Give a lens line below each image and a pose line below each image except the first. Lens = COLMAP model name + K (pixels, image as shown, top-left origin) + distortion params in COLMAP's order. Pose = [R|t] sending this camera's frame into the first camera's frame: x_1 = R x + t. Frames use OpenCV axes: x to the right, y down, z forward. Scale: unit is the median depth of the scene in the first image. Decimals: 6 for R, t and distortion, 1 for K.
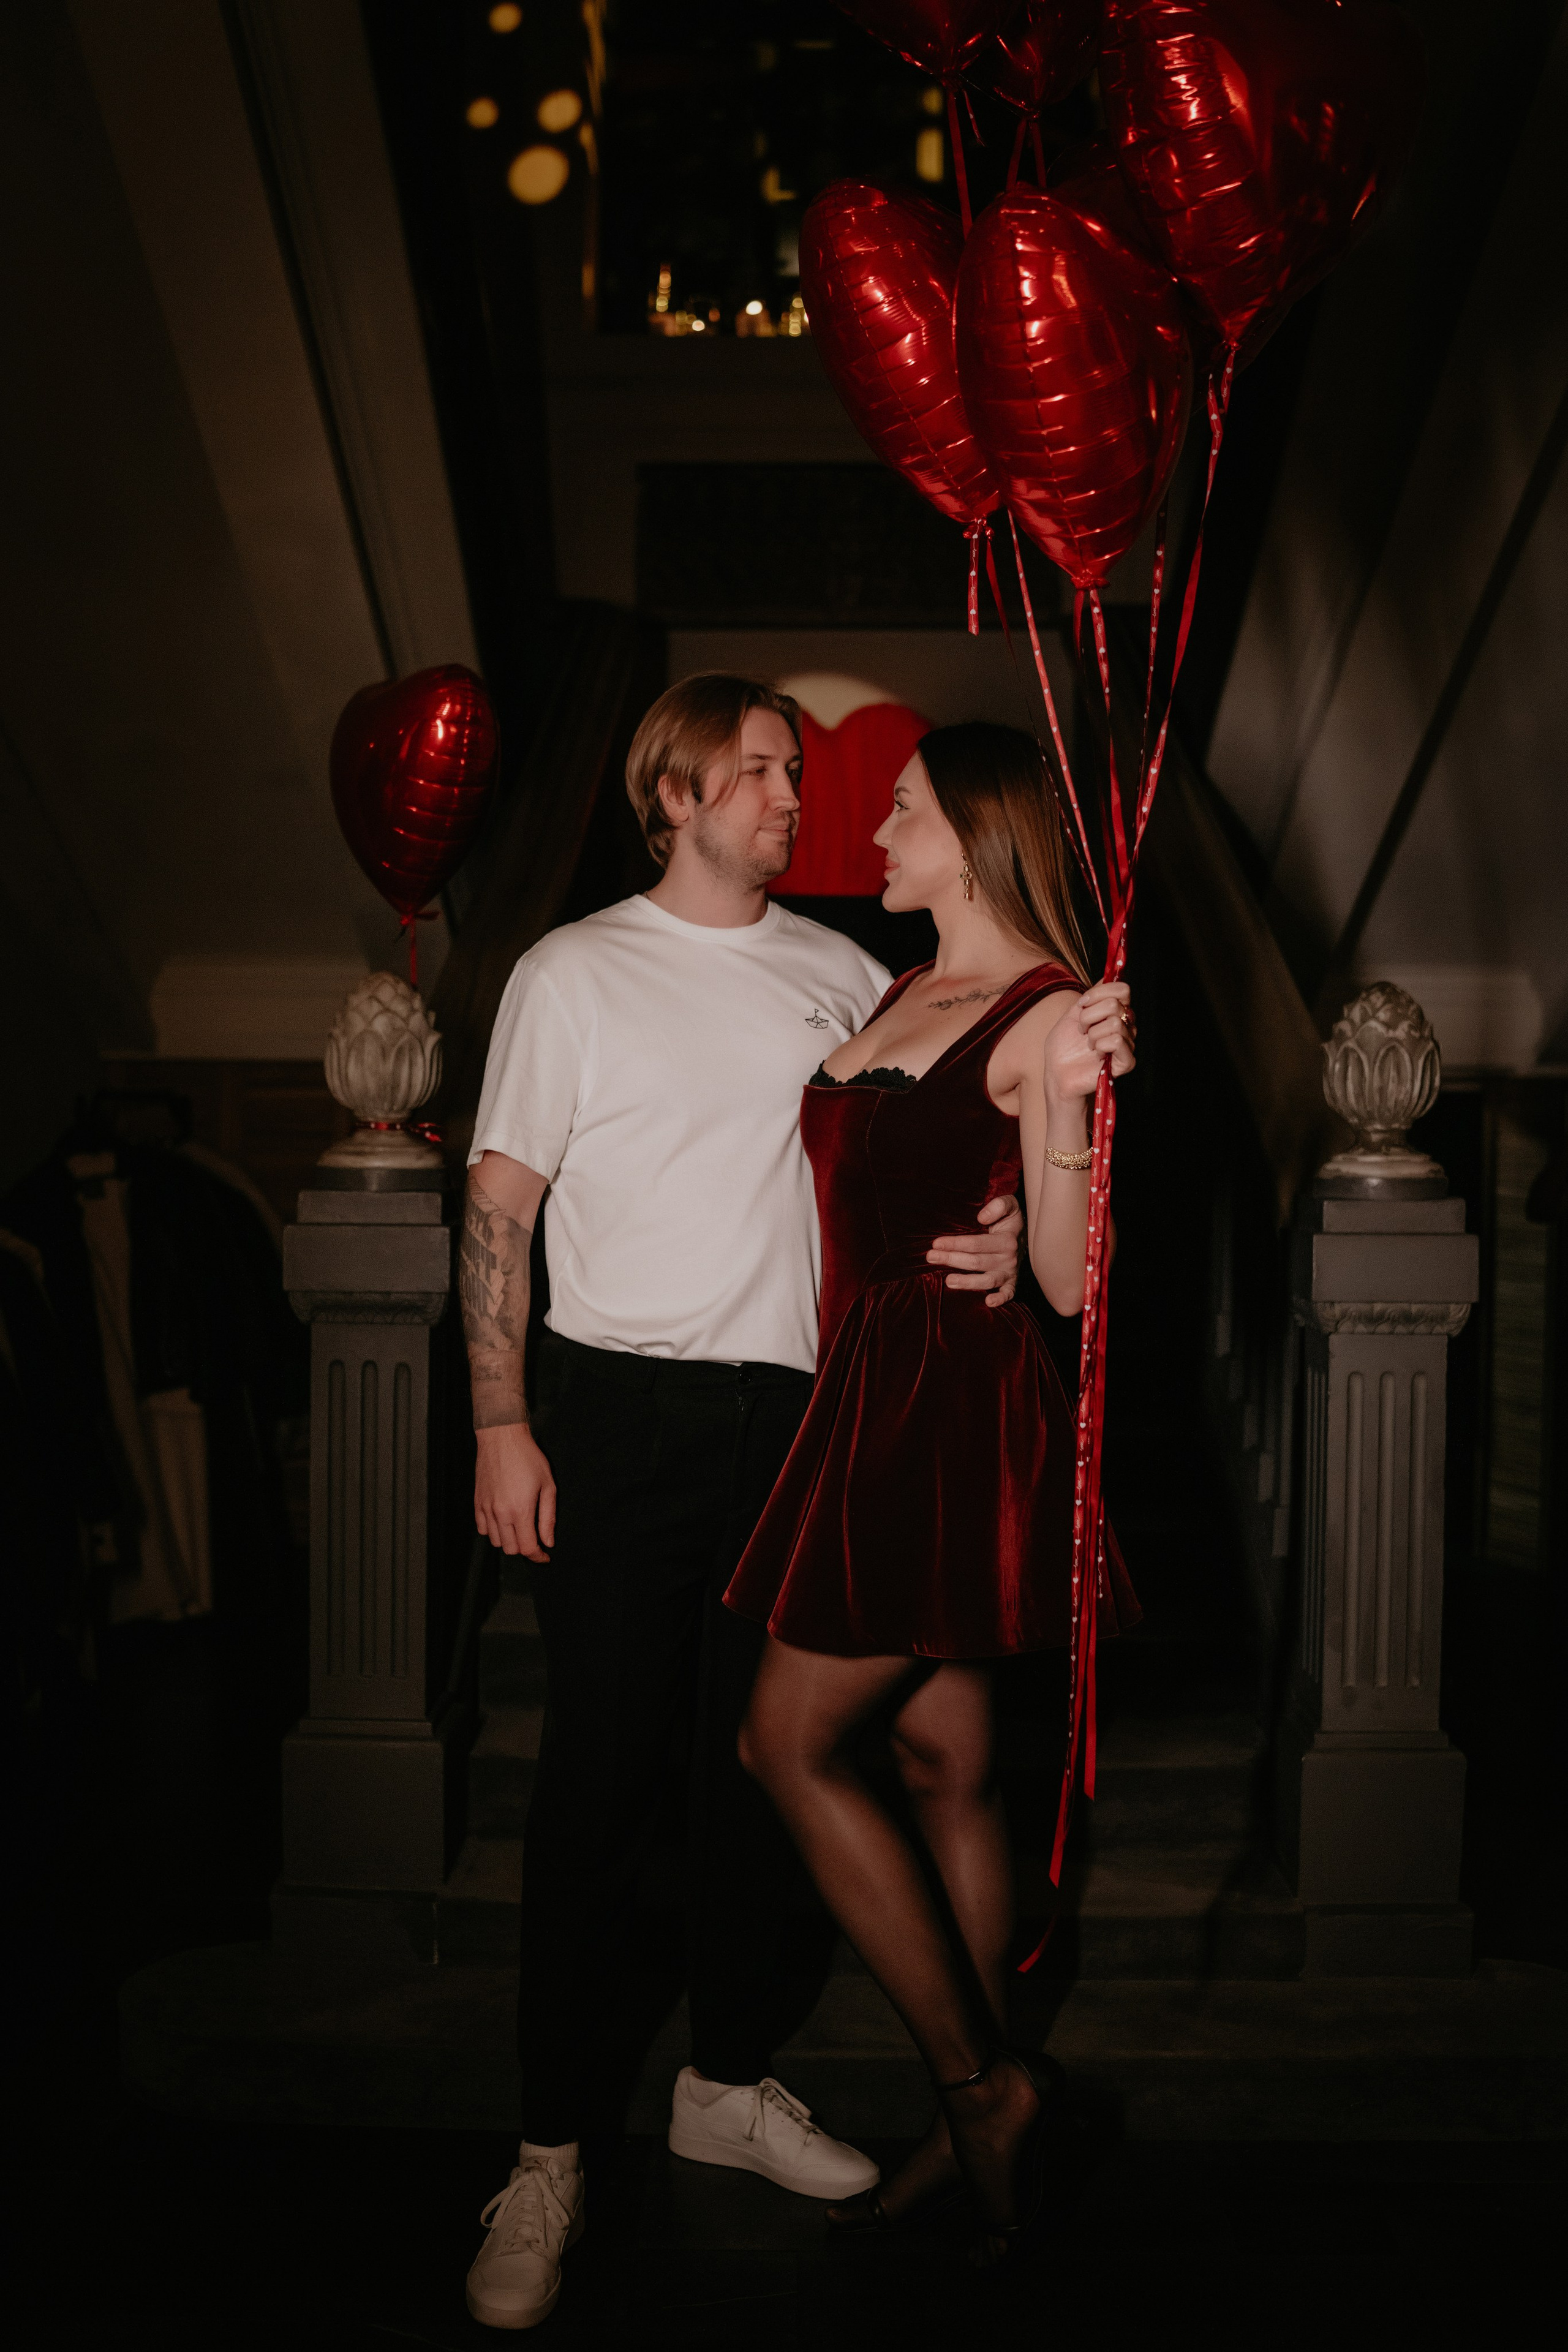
lens RADIAL K [[2455.3, 0, 769.6], [0, 2455.3, 1139.0], [0, 0, 1]] dist [-0.208858, 0.280753]
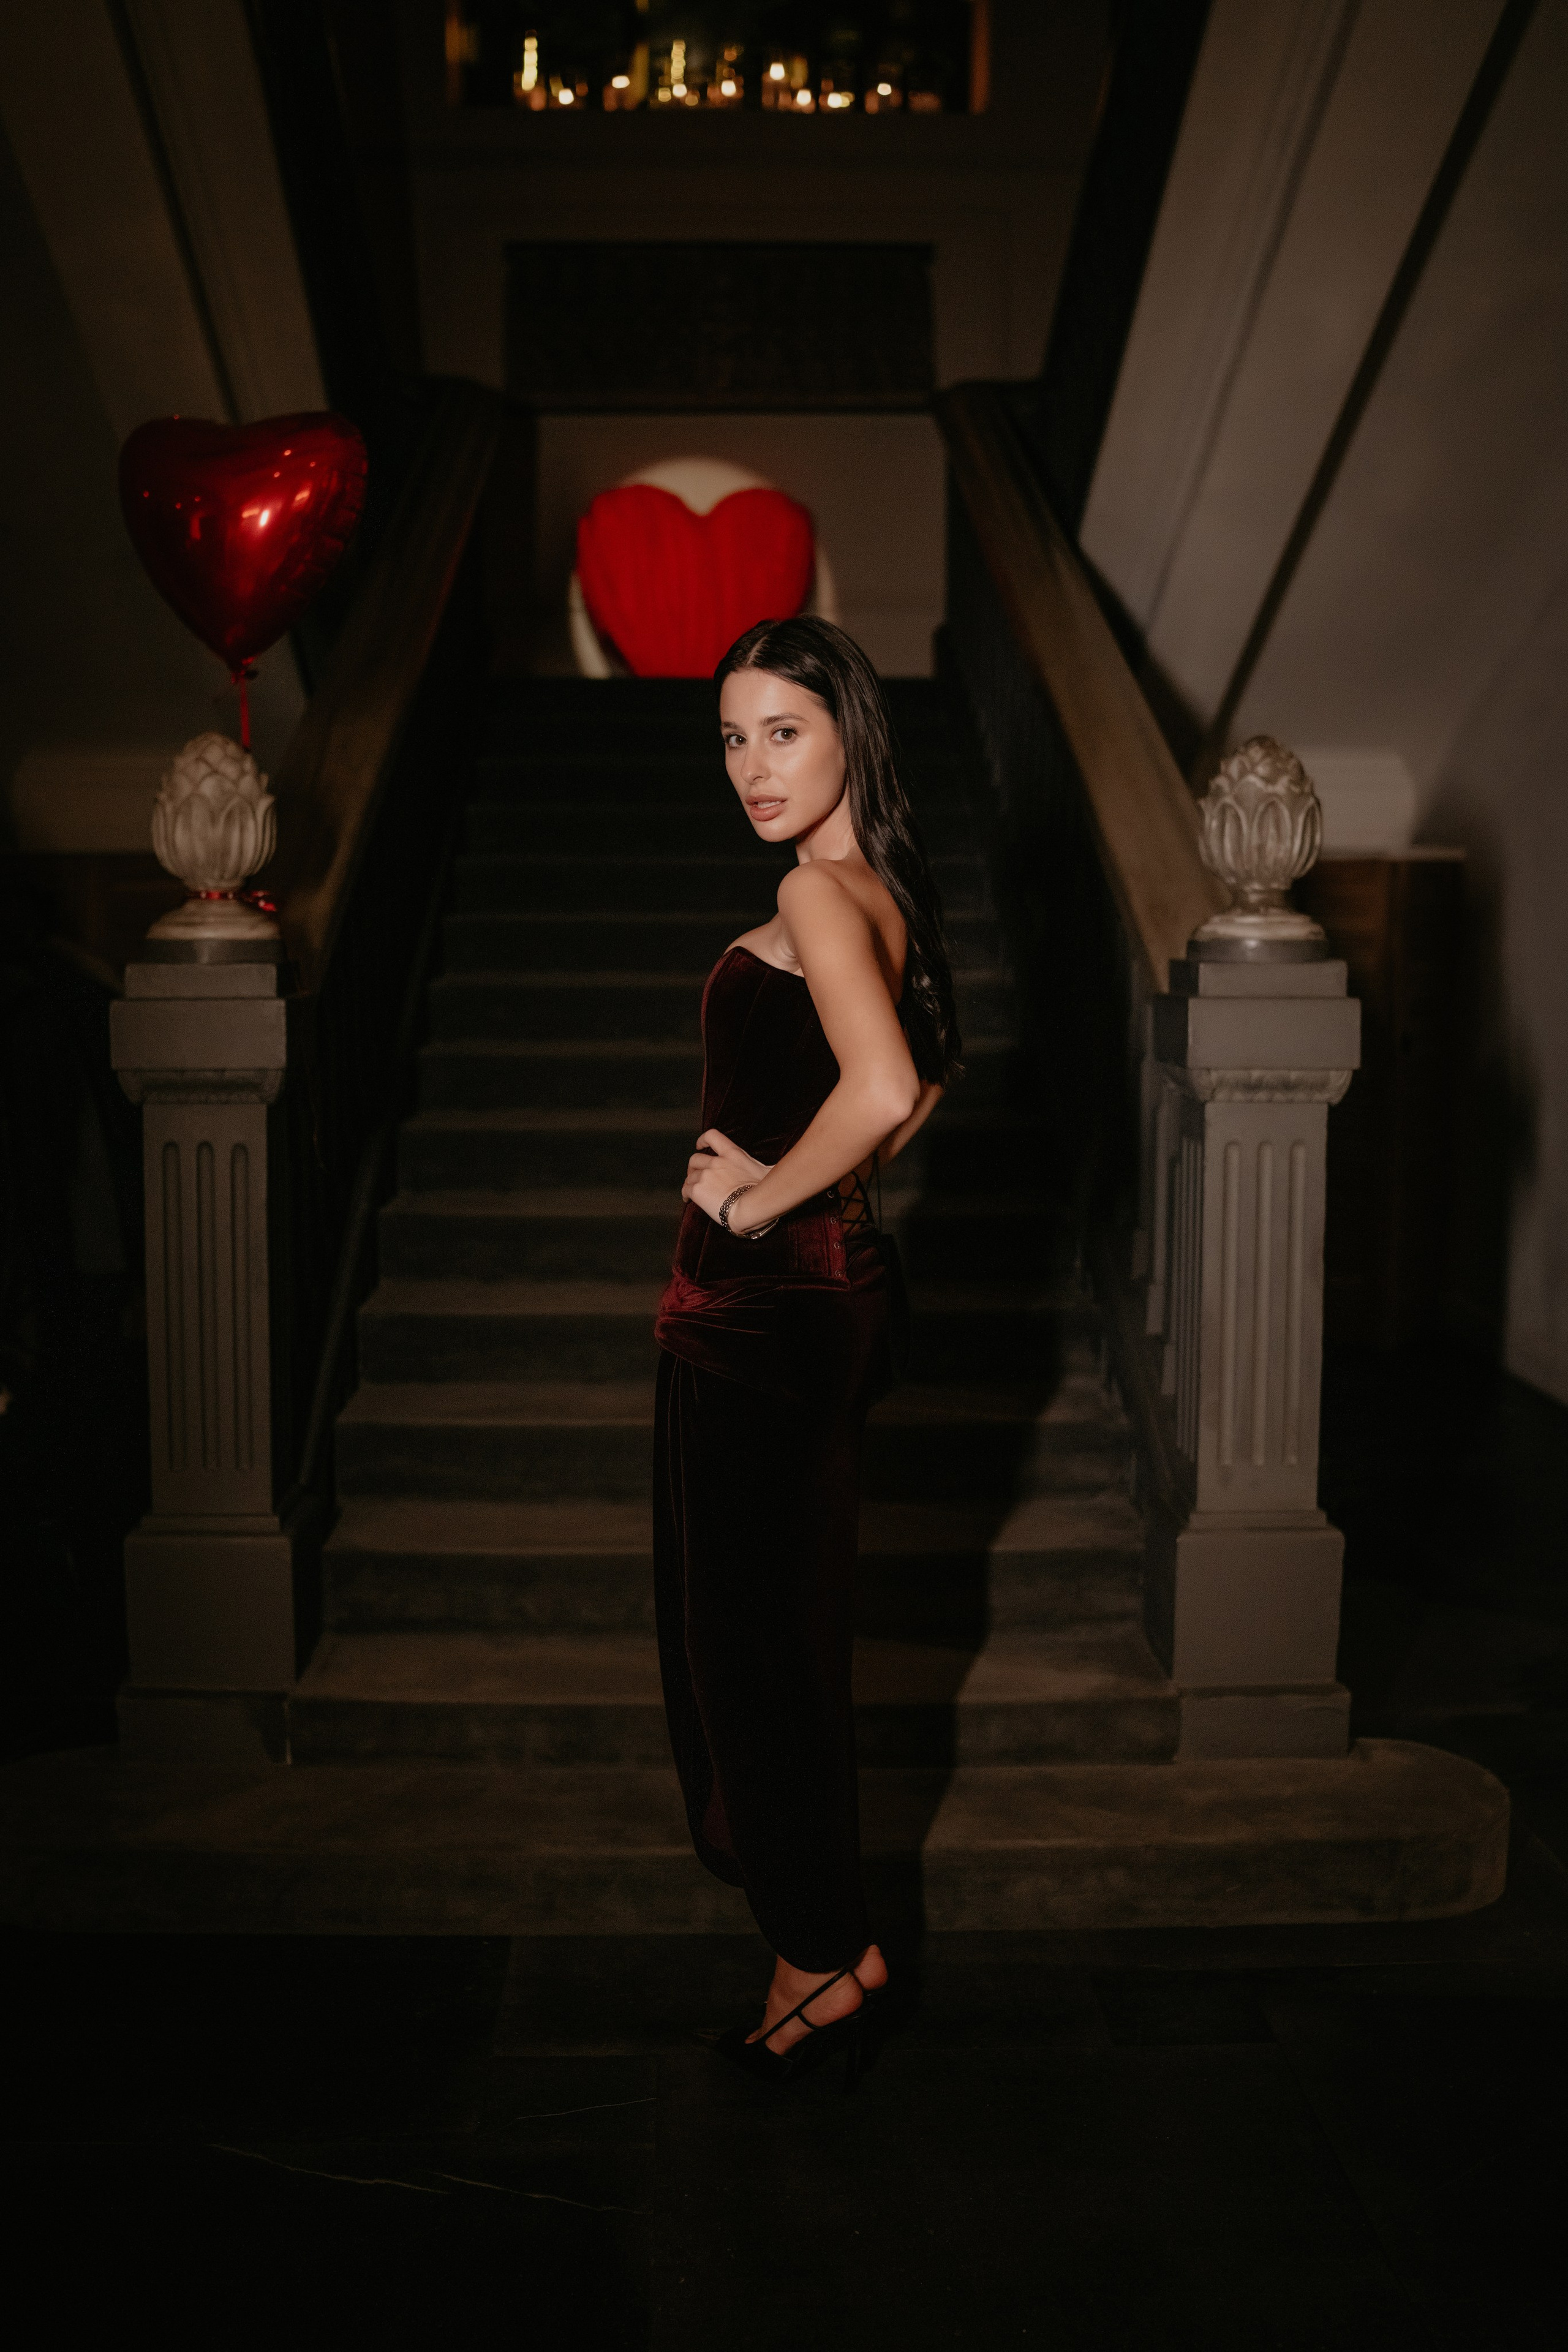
lens RADIAL K [[2360.0, 0, 770.6], [0, 2360.0, 1170.2], [0, 0, 1]] dist [-0.190297, 0.219815]
pose [[0.998918, -0.012949, 0.044670, 0.016222], [0.008642, 0.995412, 0.095292, 0.016856], [-0.045699, -0.094802, 0.994447, 0.079561]]
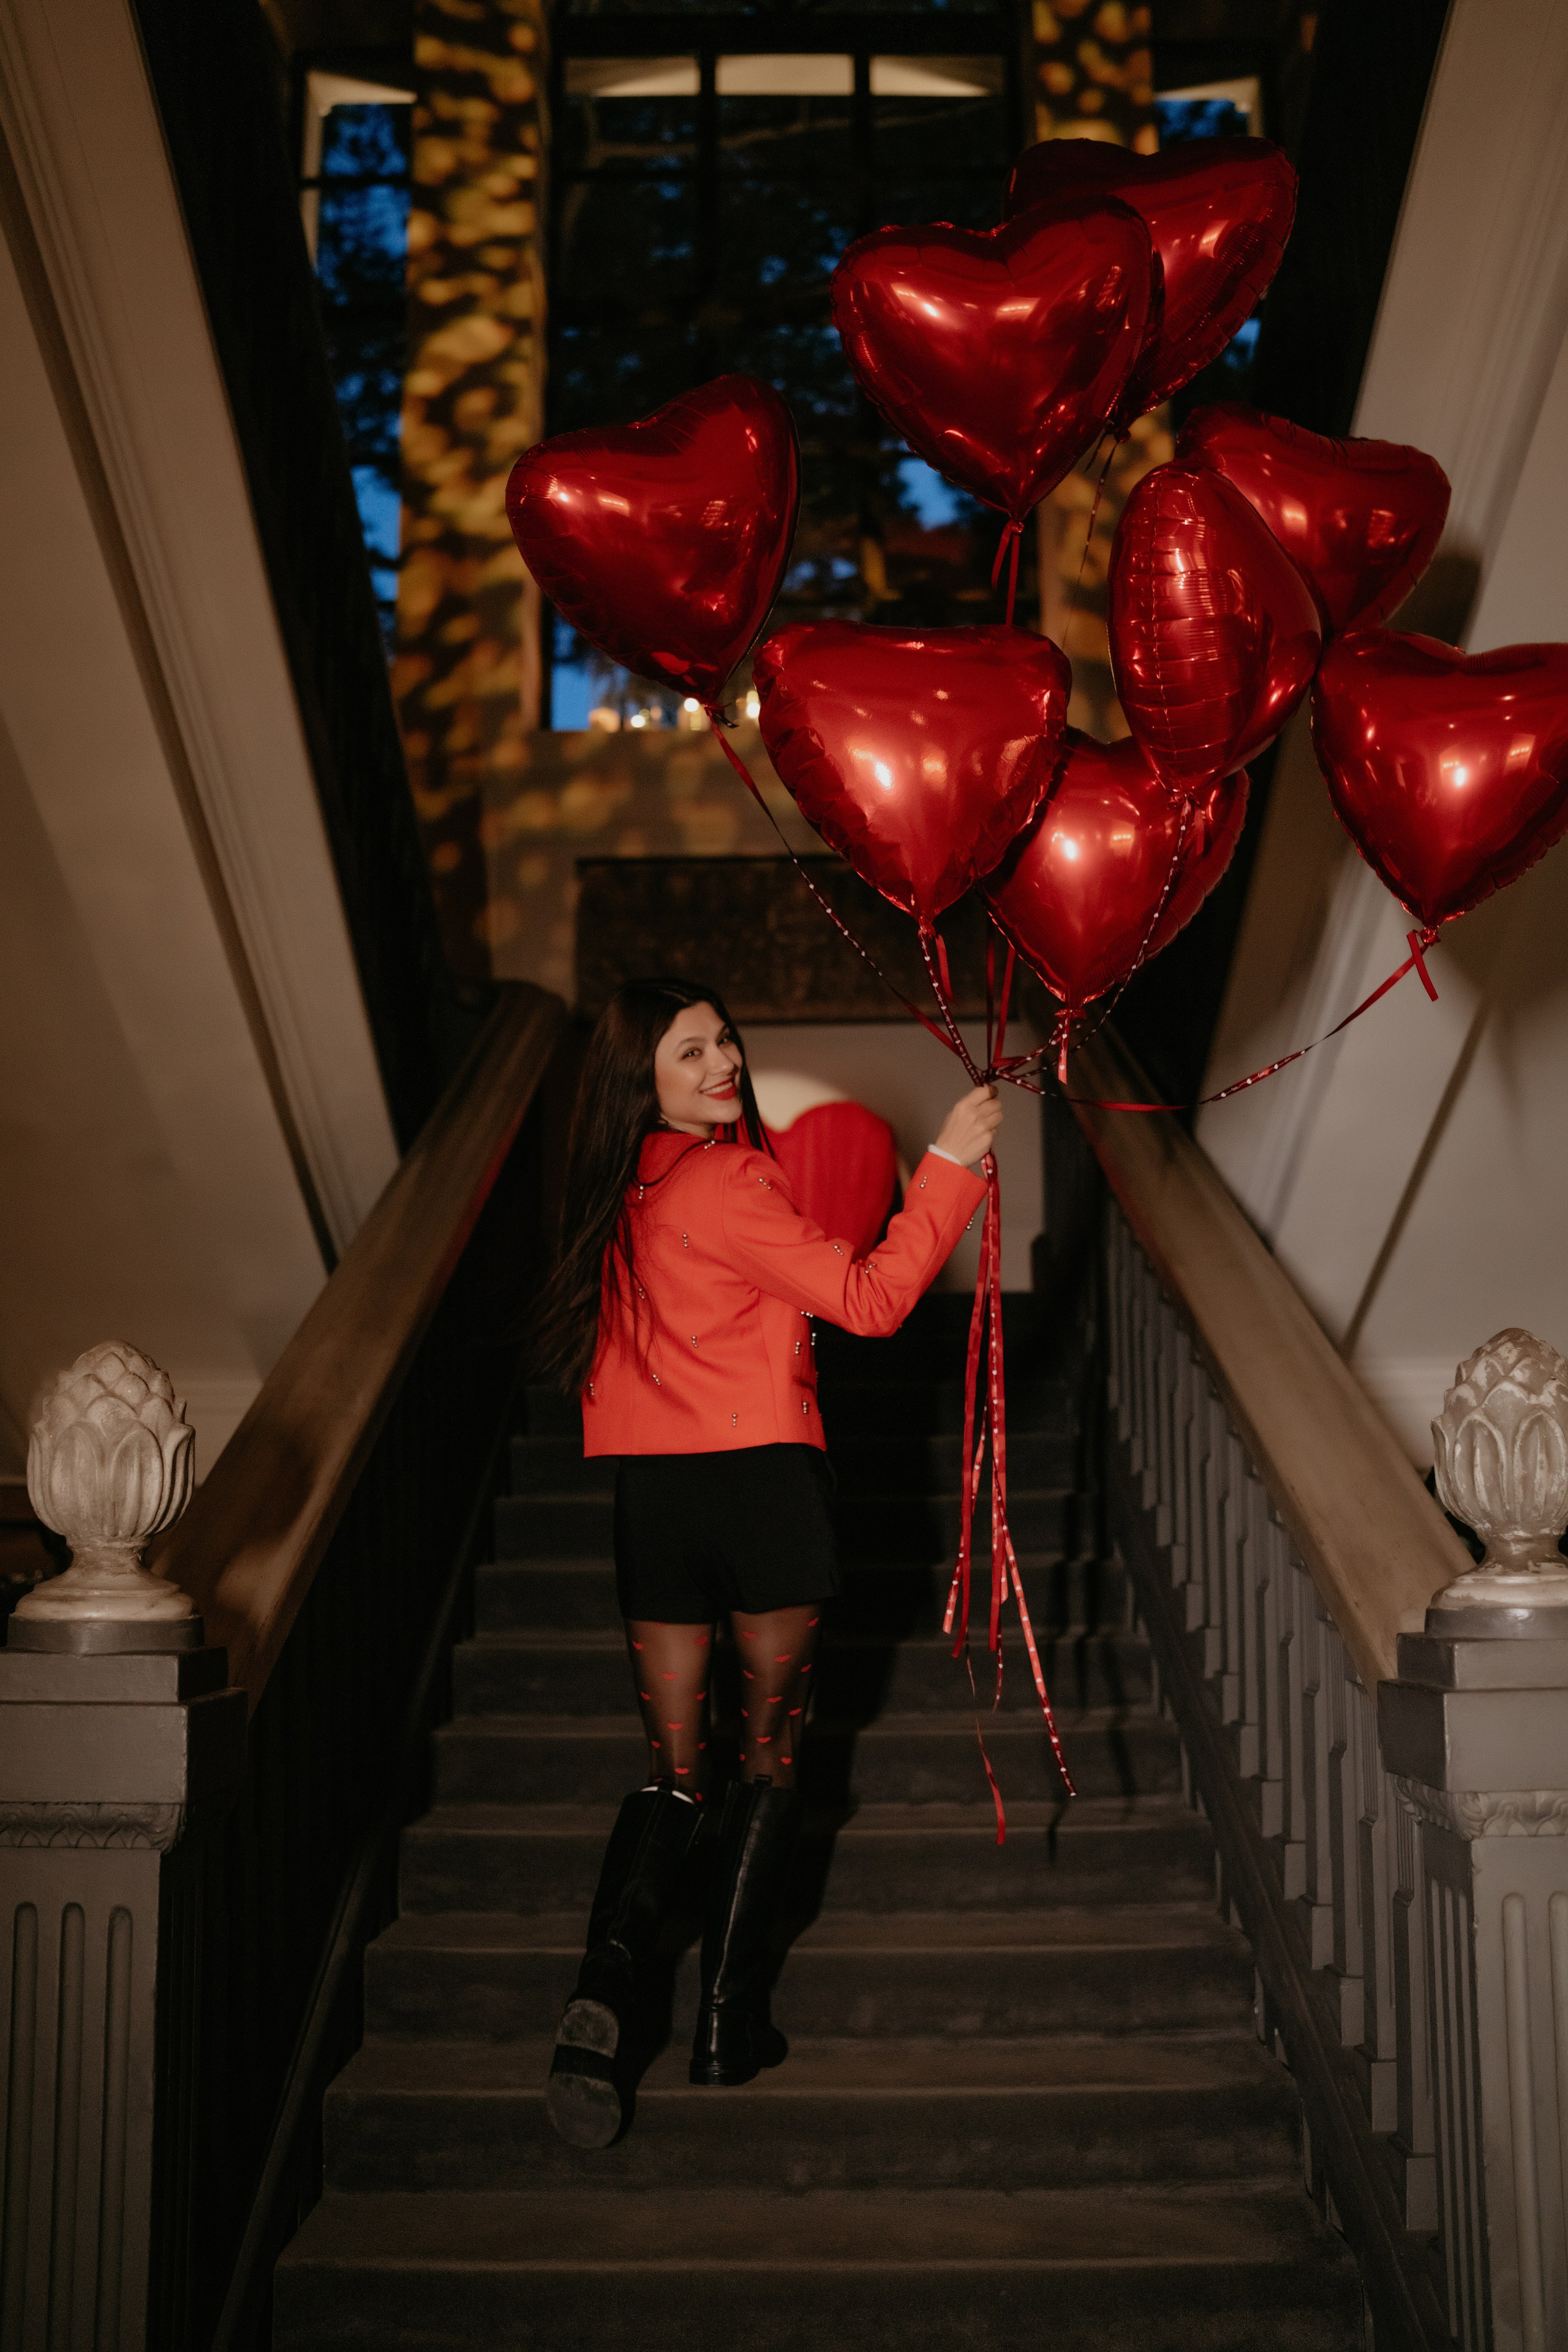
lens RADIAL K [[2223.5, 0, 784.8], [0, 2223.5, 1184.6], [0, 0, 1]] dist [-0.189698, 0.215467]
pose [[0.999743, -0.015718, 0.016314, 0.029352], [0.018256, 0.985383, -0.169373, -0.001933], [-0.013413, 0.169628, 0.985417, 0.366307]]
